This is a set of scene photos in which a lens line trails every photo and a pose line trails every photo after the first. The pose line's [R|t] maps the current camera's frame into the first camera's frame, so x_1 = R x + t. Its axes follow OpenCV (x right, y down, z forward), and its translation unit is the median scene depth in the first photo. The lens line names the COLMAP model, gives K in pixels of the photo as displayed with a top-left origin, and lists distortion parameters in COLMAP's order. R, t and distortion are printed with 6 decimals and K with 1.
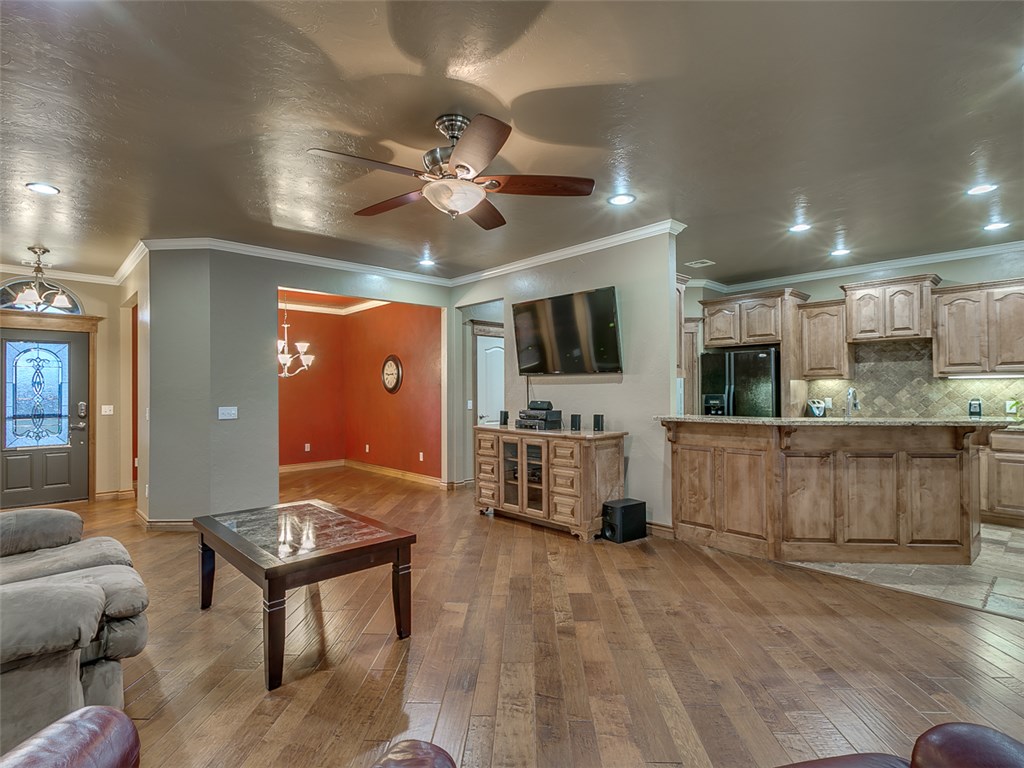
lens RADIAL K [[523.5, 0, 497.1], [0, 523.5, 383.4], [0, 0, 1]] dist [-0.000068, -0.003739]
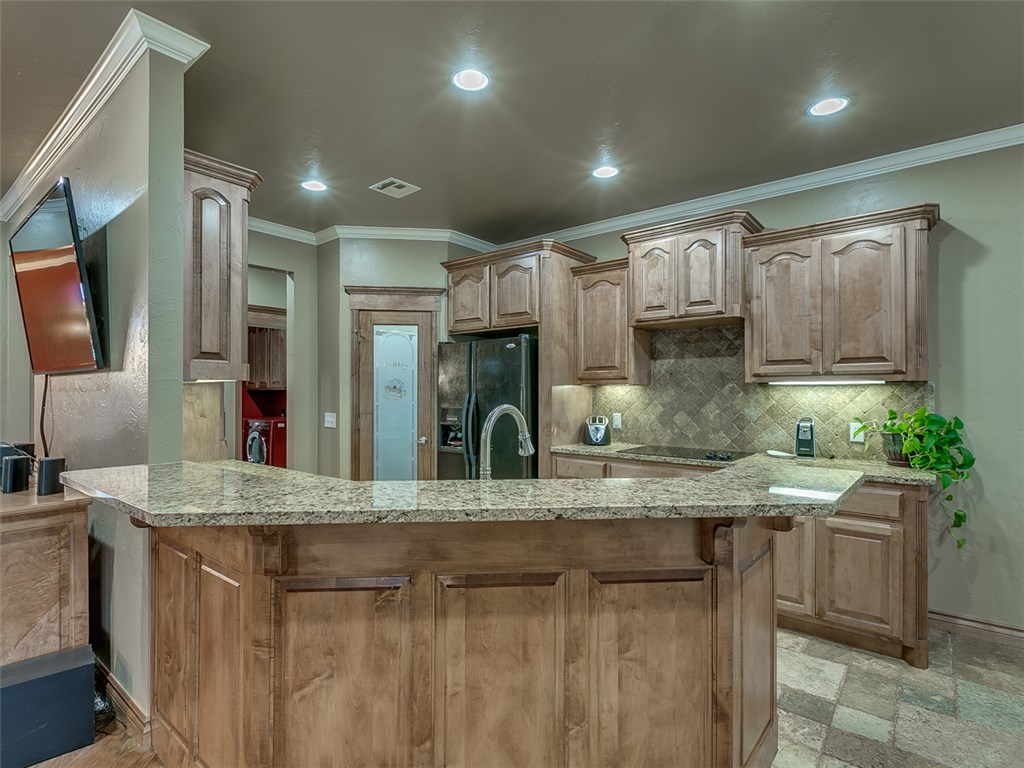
lens RADIAL K [[523.5, 0, 503.6], [0, 523.5, 388.5], [0, 0, 1]] dist [-0.000068, -0.003739]
pose [[0.989621, 0.005693, 0.143590, 0.480462], [-0.006416, 0.999969, 0.004572, -0.006228], [-0.143560, -0.005446, 0.989627, 0.446697]]
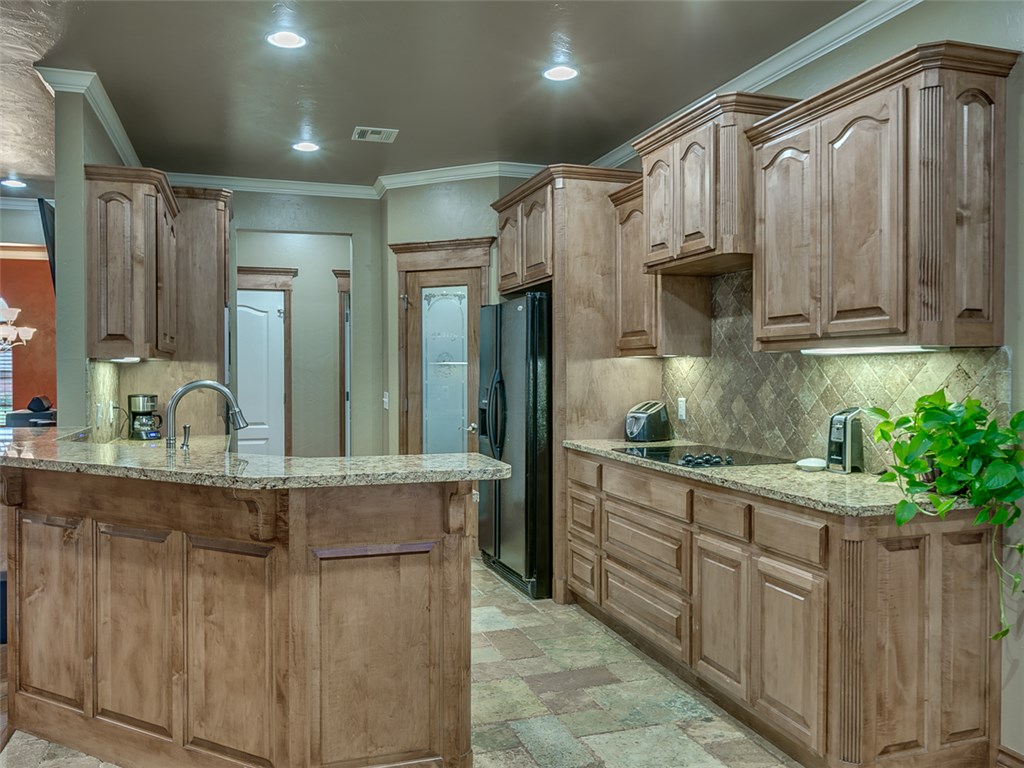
lens RADIAL K [[795.4, 0, 506.2], [0, 795.4, 379.4], [0, 0, 1]] dist [-0.003604, -0.013145]
pose [[0.912505, 0.007045, -0.409005, 0.938159], [0.004171, 0.999639, 0.026524, -0.008098], [0.409045, -0.025909, 0.912147, 0.374580]]
